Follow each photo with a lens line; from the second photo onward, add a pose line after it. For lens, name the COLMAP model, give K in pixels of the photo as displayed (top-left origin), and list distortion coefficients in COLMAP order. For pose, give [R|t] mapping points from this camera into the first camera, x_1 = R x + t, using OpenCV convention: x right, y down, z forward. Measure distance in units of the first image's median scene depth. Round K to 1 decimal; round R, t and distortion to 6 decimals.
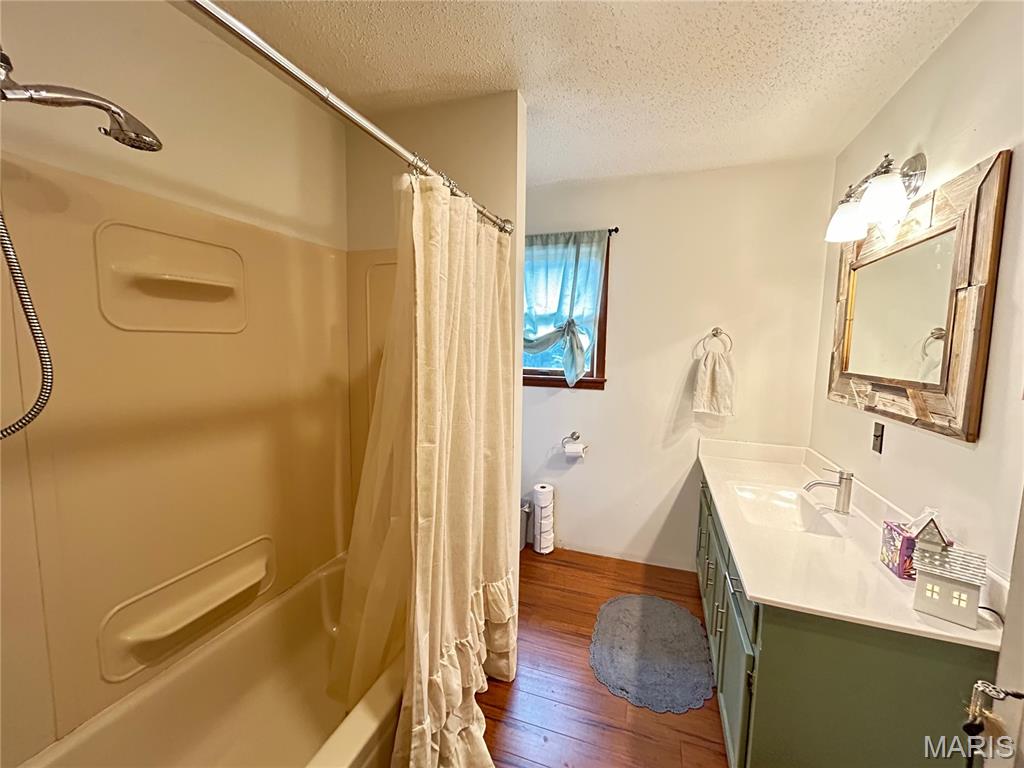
lens RADIAL K [[416.1, 0, 510.0], [0, 416.1, 382.4], [0, 0, 1]] dist [-0.000882, -0.000199]
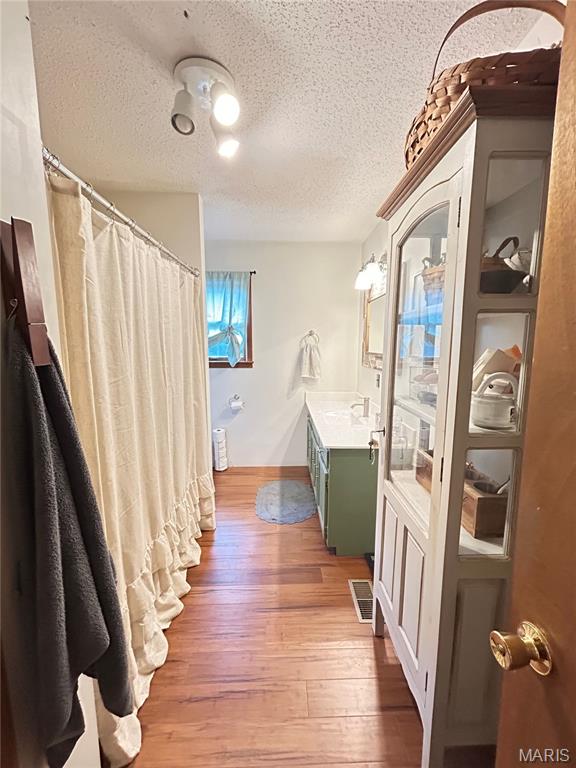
lens RADIAL K [[312.1, 0, 288.0], [0, 312.1, 384.0], [0, 0, 1]] dist [-0.000882, -0.000199]
pose [[0.934147, -0.064049, 0.351093, -0.100490], [0.049129, 0.997477, 0.051251, 0.029509], [-0.353490, -0.030627, 0.934937, -0.267521]]
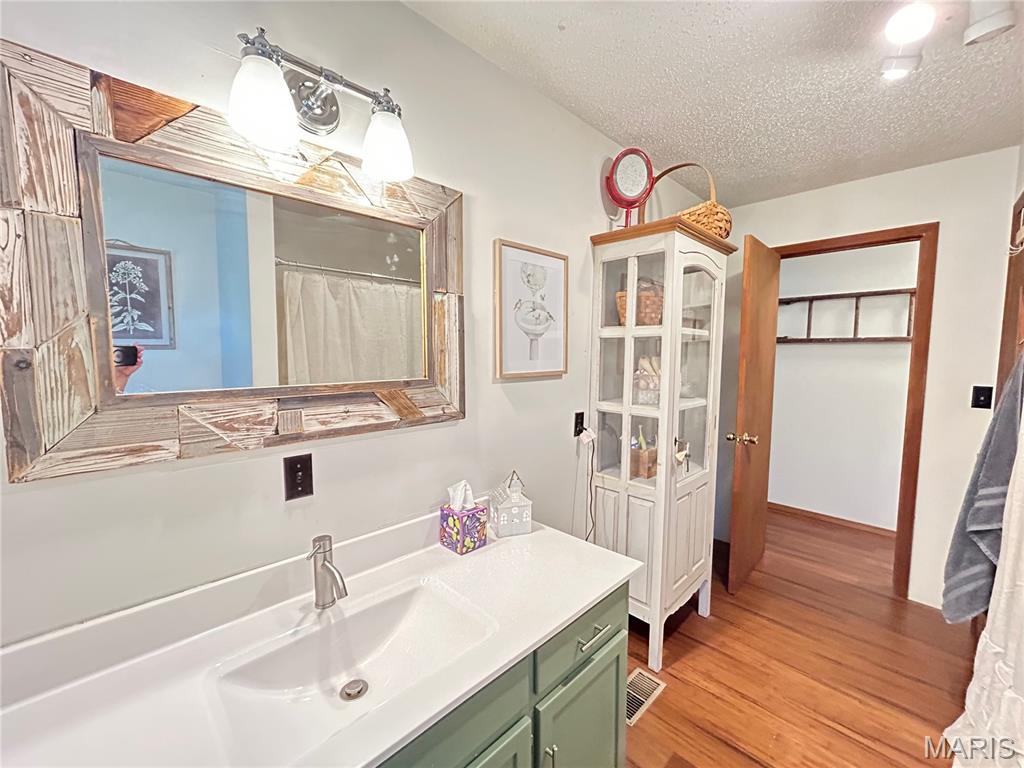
lens RADIAL K [[416.1, 0, 510.0], [0, 416.1, 382.4], [0, 0, 1]] dist [-0.000882, -0.000199]
pose [[-0.896015, -0.053866, 0.440744, 0.204956], [0.022510, 0.985827, 0.166246, -0.085279], [-0.443452, 0.158880, -0.882104, 0.998160]]
